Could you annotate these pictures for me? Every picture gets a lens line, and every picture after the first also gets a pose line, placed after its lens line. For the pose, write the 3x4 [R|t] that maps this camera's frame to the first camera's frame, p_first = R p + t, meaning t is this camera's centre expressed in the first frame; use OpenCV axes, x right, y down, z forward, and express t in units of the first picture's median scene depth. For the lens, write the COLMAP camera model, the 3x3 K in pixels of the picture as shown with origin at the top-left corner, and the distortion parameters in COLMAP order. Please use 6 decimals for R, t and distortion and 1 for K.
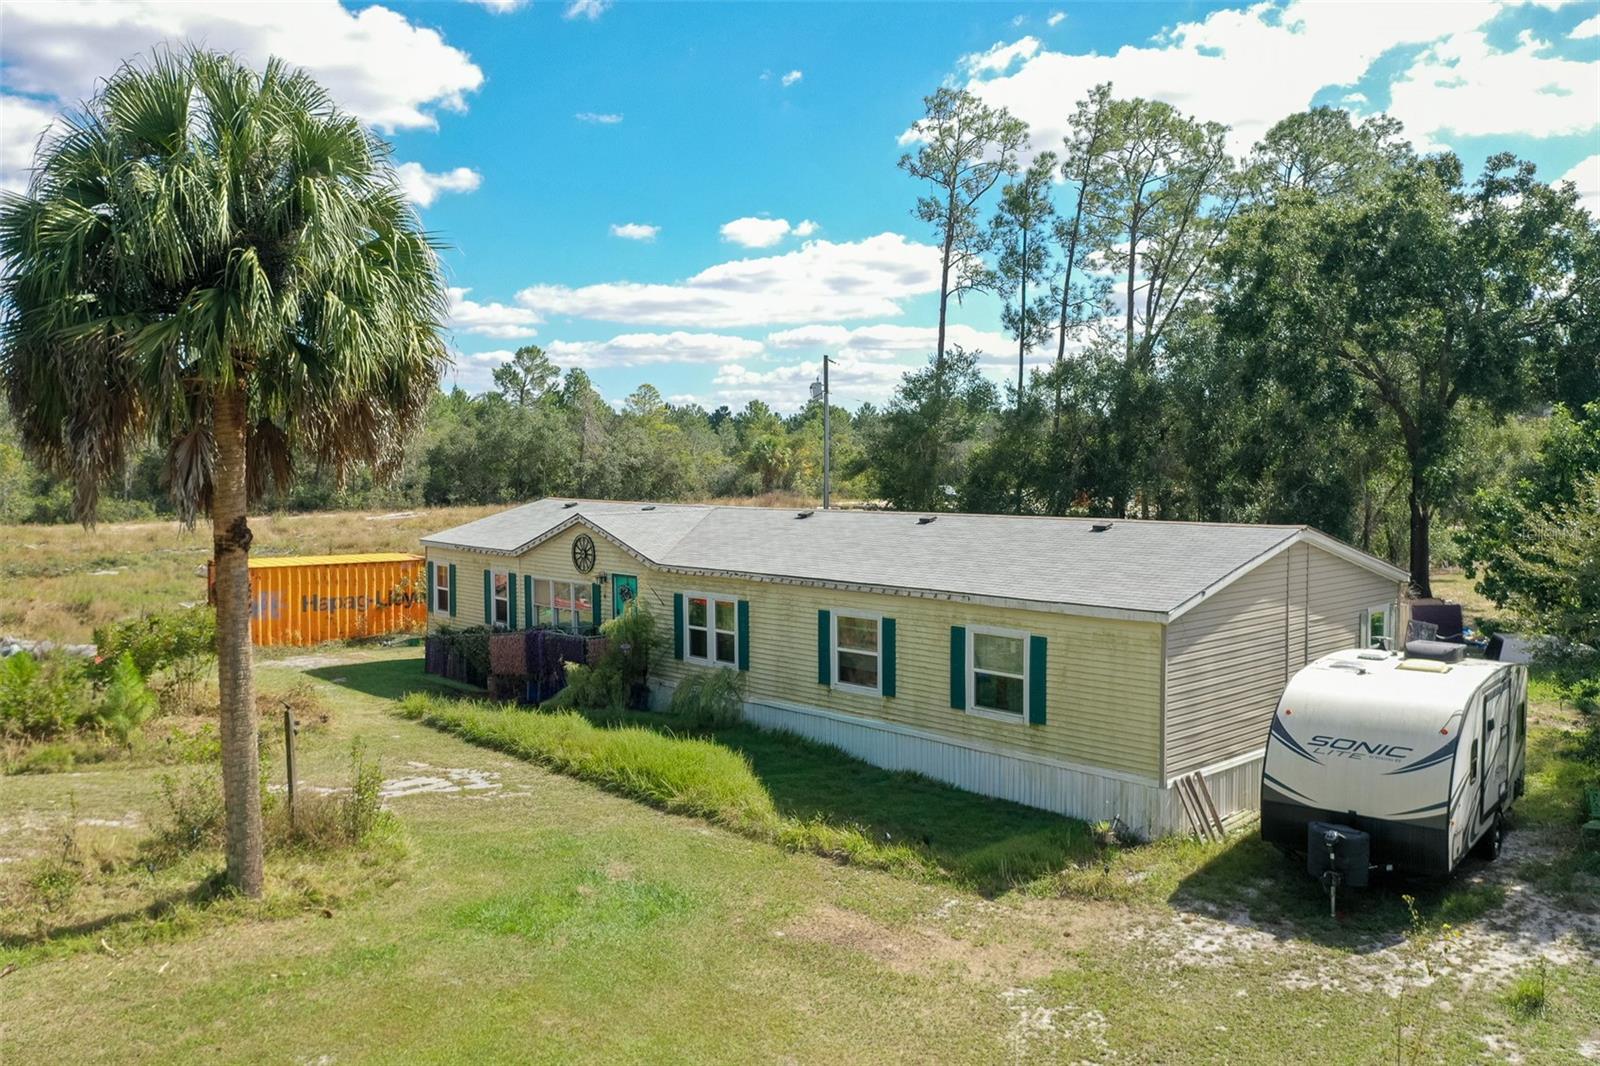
lens RADIAL K [[1301.4, 0, 796.2], [0, 1301.4, 532.9], [0, 0, 1]] dist [0.004946, 0.003864]
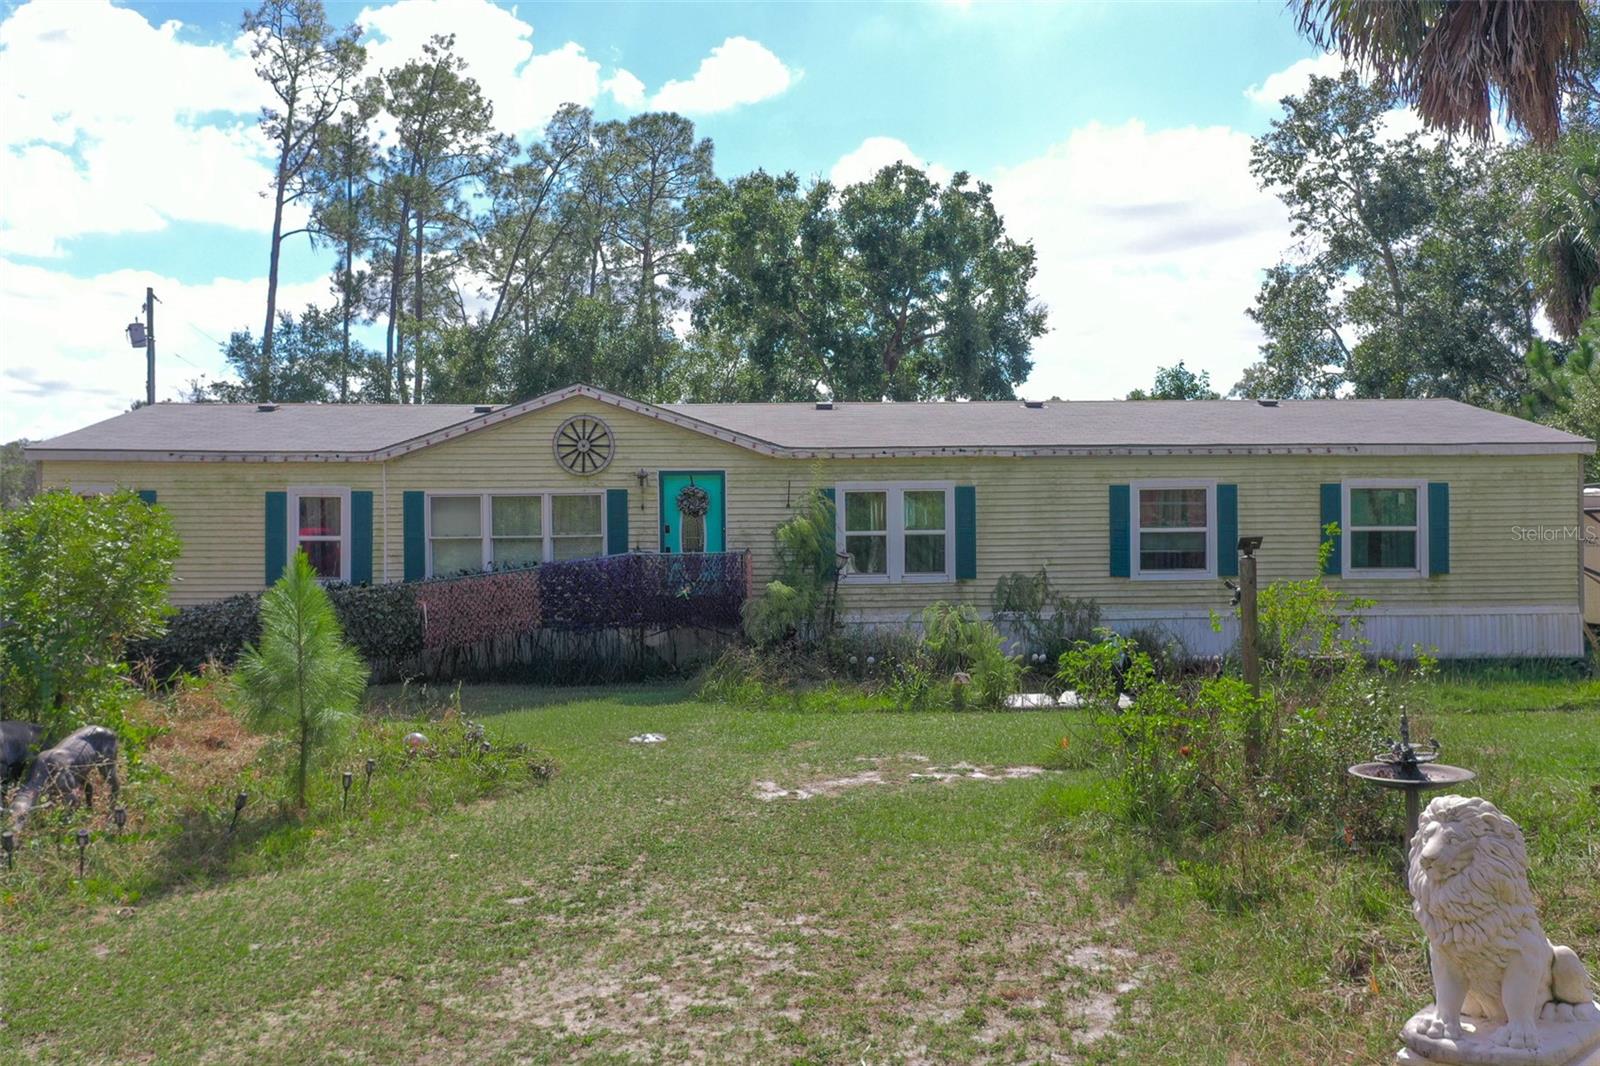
lens RADIAL K [[1301.4, 0, 793.9], [0, 1301.4, 520.0], [0, 0, 1]] dist [0.004946, 0.003864]
pose [[0.647302, 0.001958, 0.762231, -0.751997], [0.048743, 0.997844, -0.043958, 0.109969], [-0.760674, 0.065608, 0.645810, 0.643828]]
